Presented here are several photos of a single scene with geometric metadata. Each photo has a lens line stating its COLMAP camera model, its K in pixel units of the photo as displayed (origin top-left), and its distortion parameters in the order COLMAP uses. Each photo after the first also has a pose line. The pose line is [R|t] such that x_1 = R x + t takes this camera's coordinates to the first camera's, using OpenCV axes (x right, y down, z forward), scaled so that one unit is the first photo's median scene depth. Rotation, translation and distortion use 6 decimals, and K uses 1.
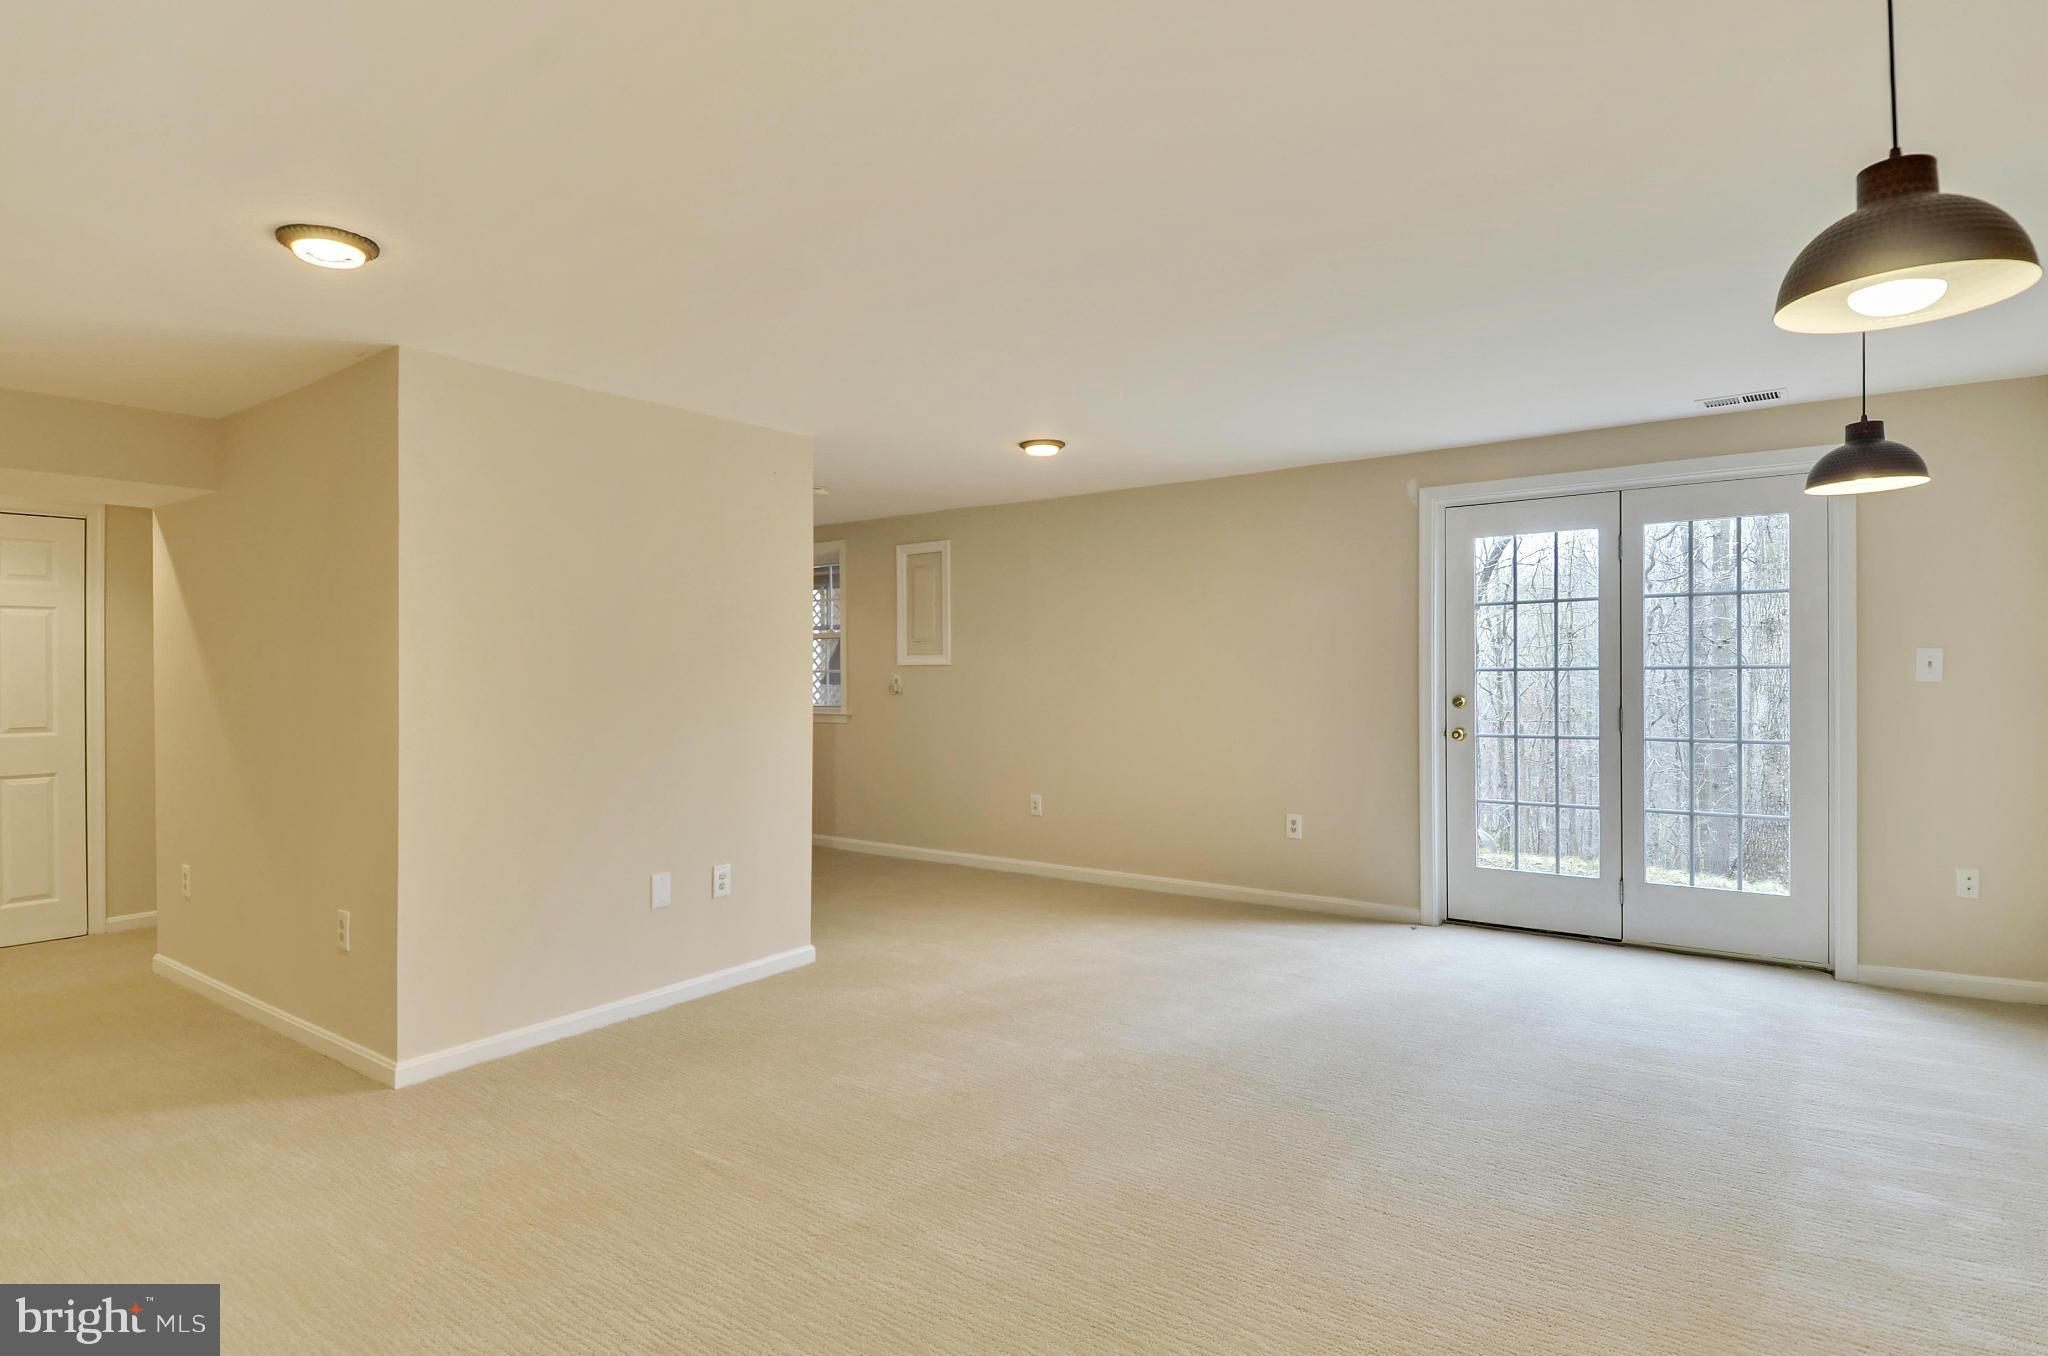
lens RADIAL K [[1072.8, 0, 1042.2], [0, 1072.8, 663.6], [0, 0, 1]] dist [0.090952, -0.082154]
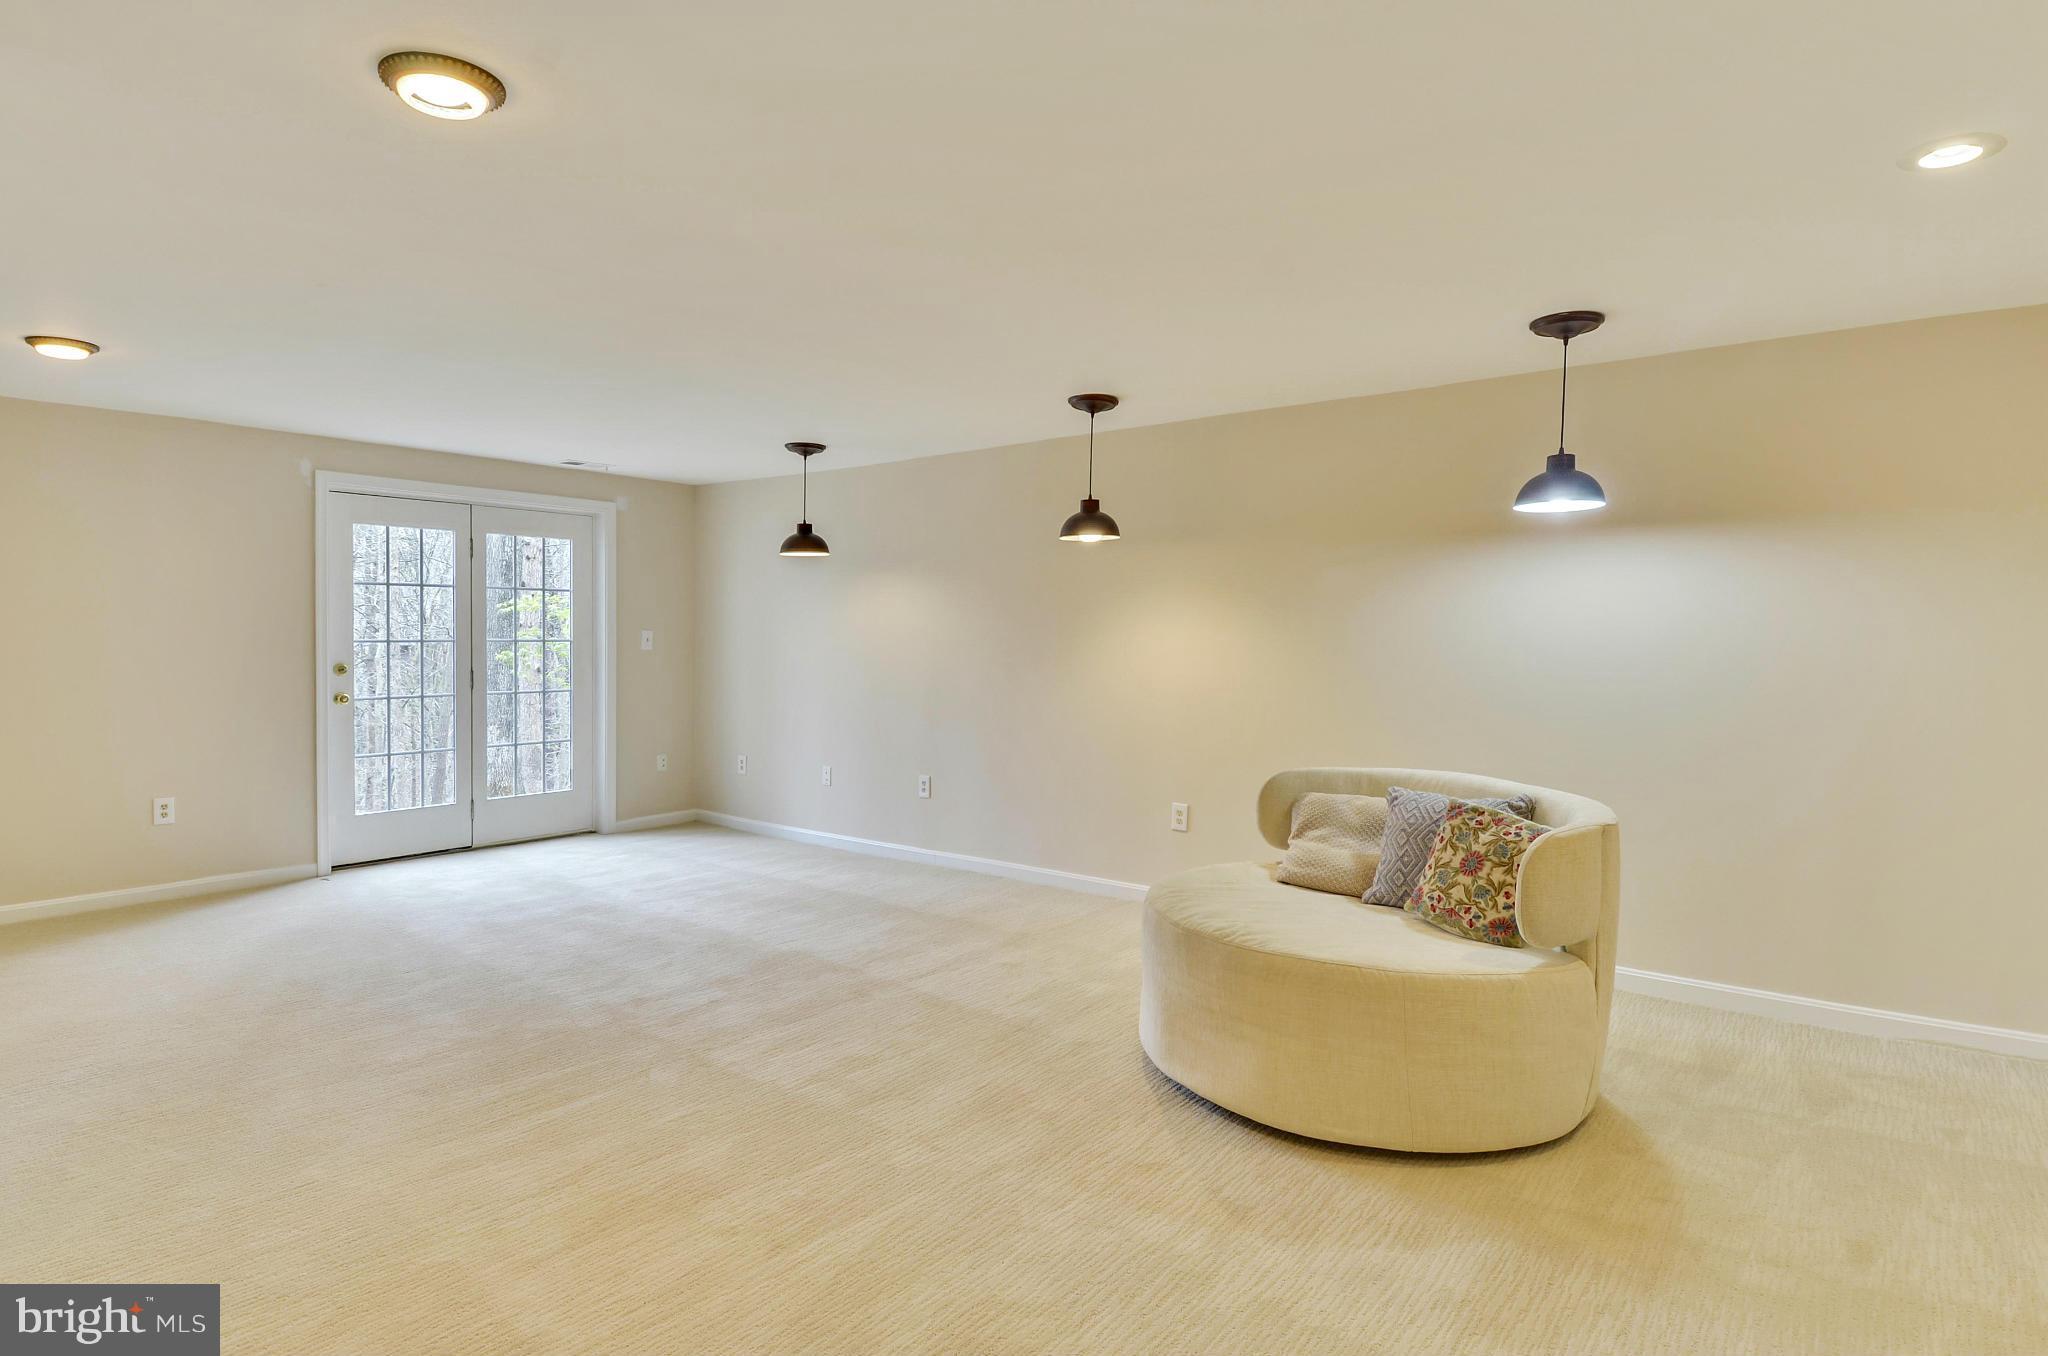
lens RADIAL K [[1072.8, 0, 1042.2], [0, 1072.8, 663.6], [0, 0, 1]] dist [0.090952, -0.082154]
pose [[0.043361, -0.008002, 0.999027, -0.726284], [-0.005289, 0.999952, 0.008239, 0.017307], [-0.999045, -0.005641, 0.043316, 0.248837]]
